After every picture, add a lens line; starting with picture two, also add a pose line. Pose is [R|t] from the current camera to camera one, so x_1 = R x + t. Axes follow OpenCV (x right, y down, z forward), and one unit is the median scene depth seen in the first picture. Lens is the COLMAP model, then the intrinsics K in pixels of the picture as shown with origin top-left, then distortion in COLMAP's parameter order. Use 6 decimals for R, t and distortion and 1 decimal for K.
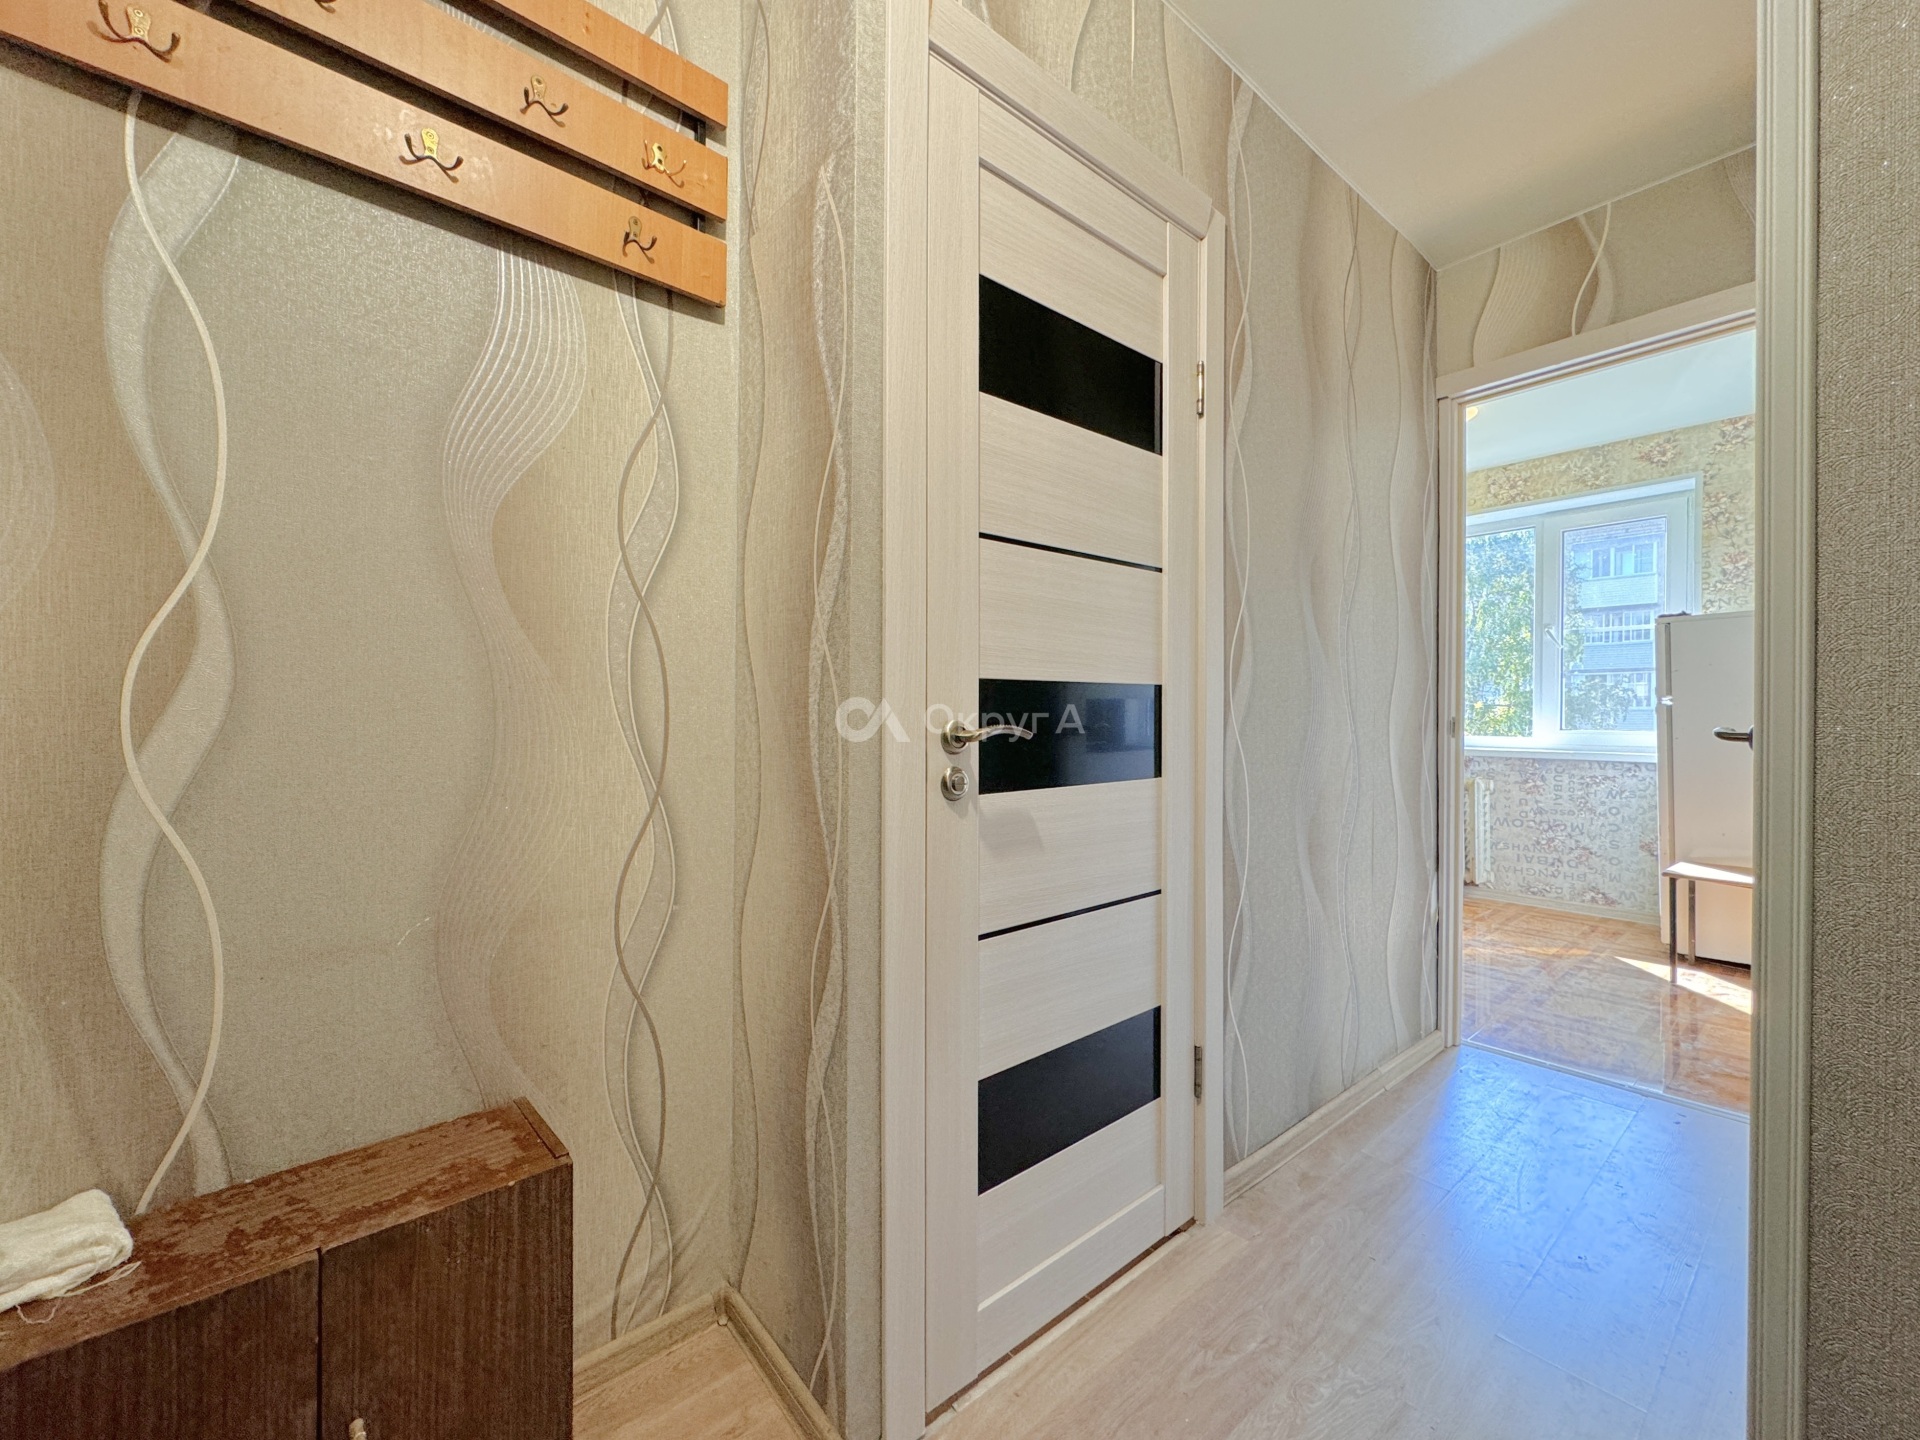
lens RADIAL K [[781.3, 0, 960.0], [0, 781.3, 720.0], [0, 0, 1]] dist [0.000196, -0.000082]
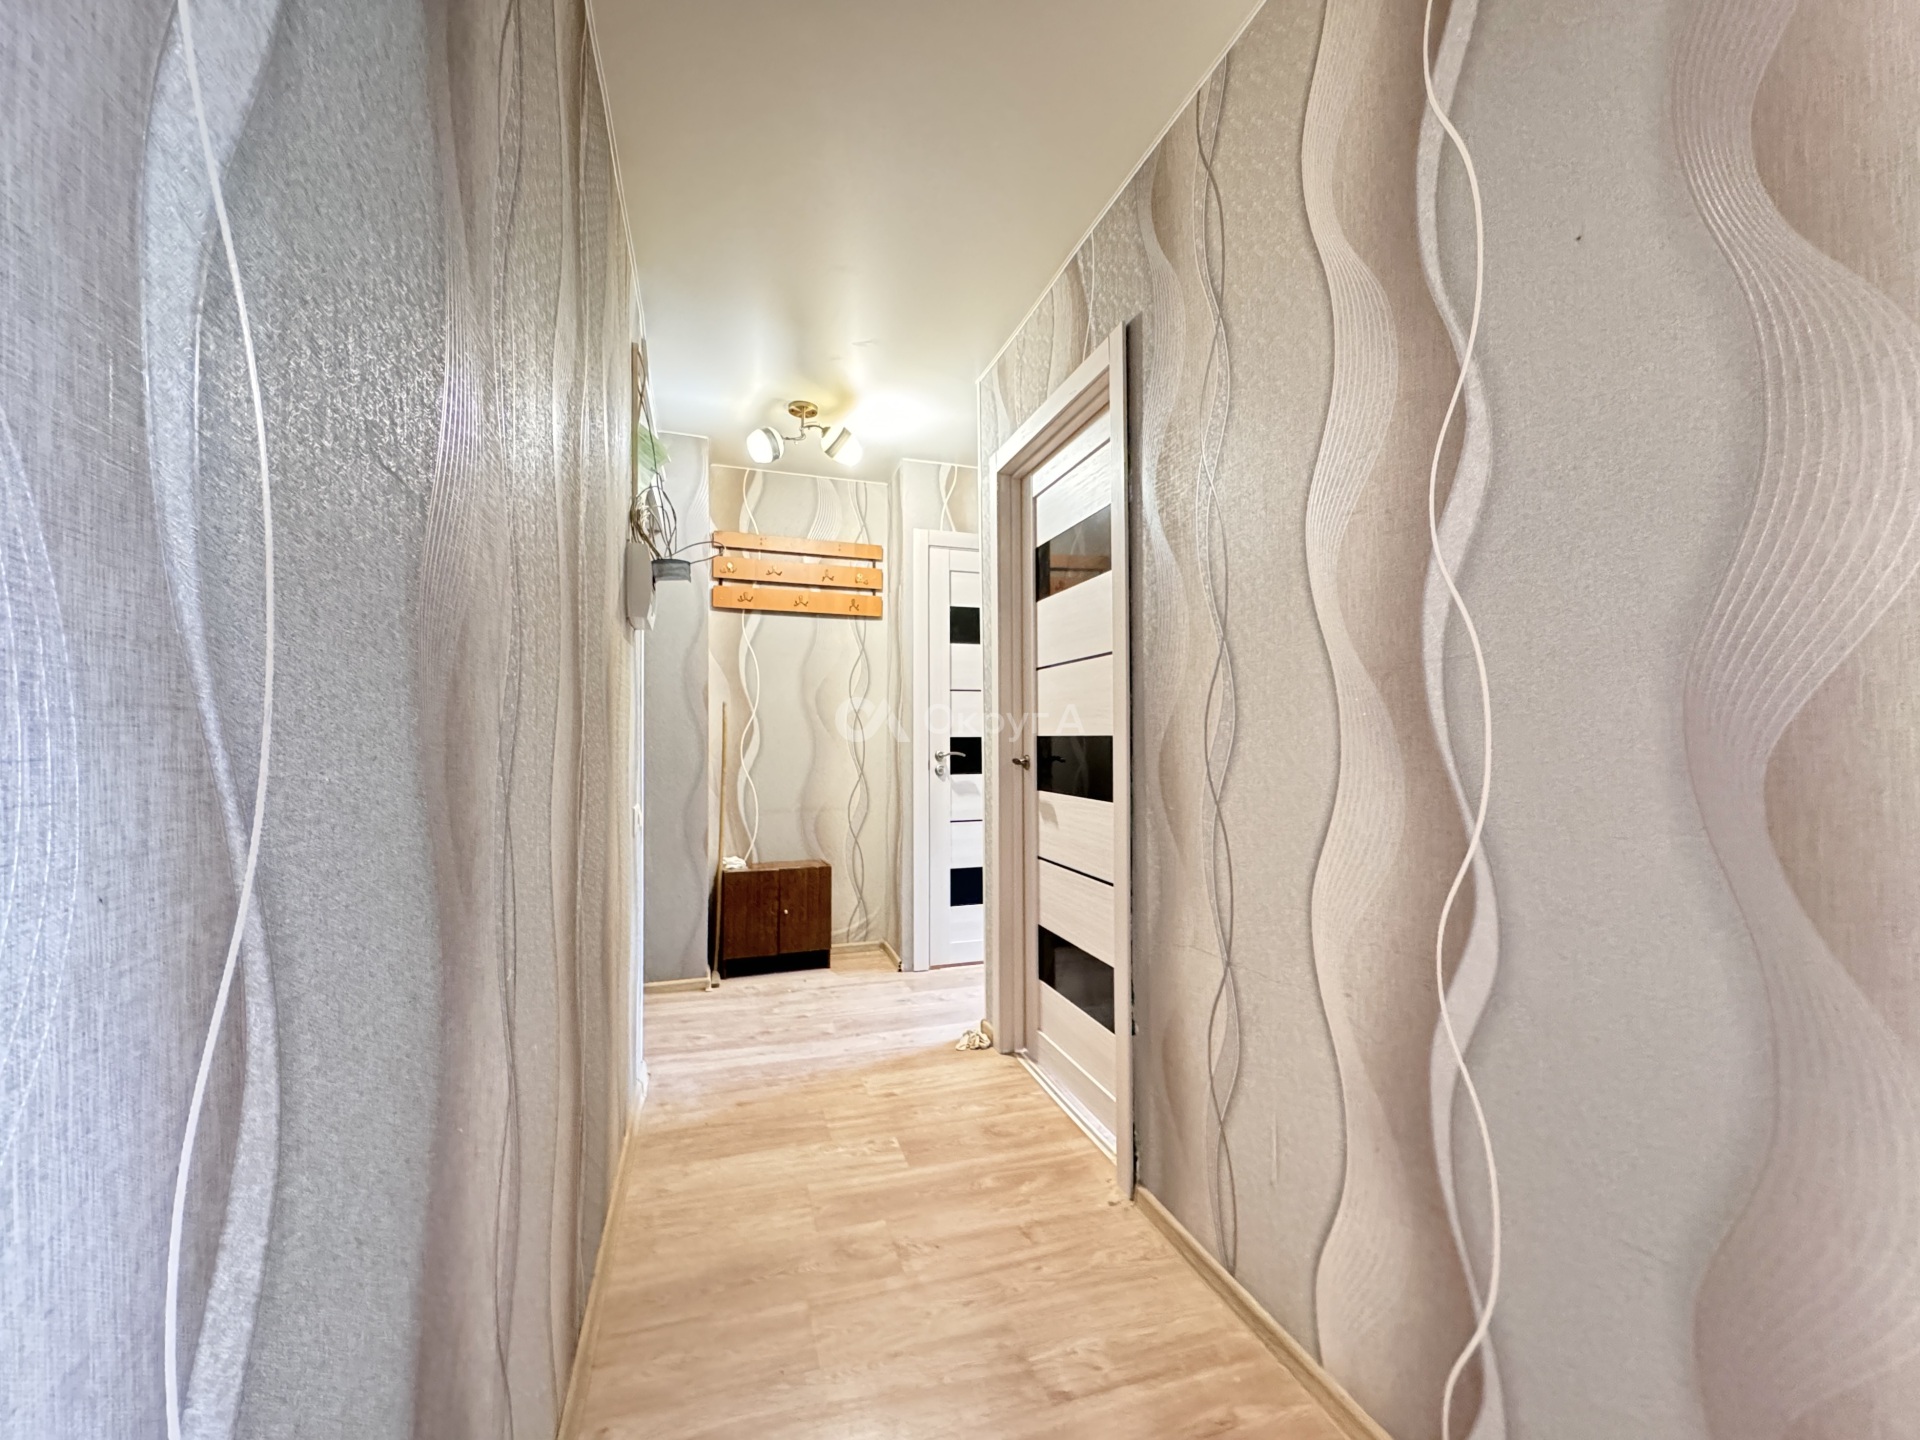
lens RADIAL K [[763.4, 0, 964.7], [0, 763.4, 732.1], [0, 0, 1]] dist [0.010640, -0.004242]
pose [[0.927752, -0.010924, -0.373036, 0.388942], [0.002678, 0.999741, -0.022616, -0.001357], [0.373187, 0.019983, 0.927541, -0.576201]]
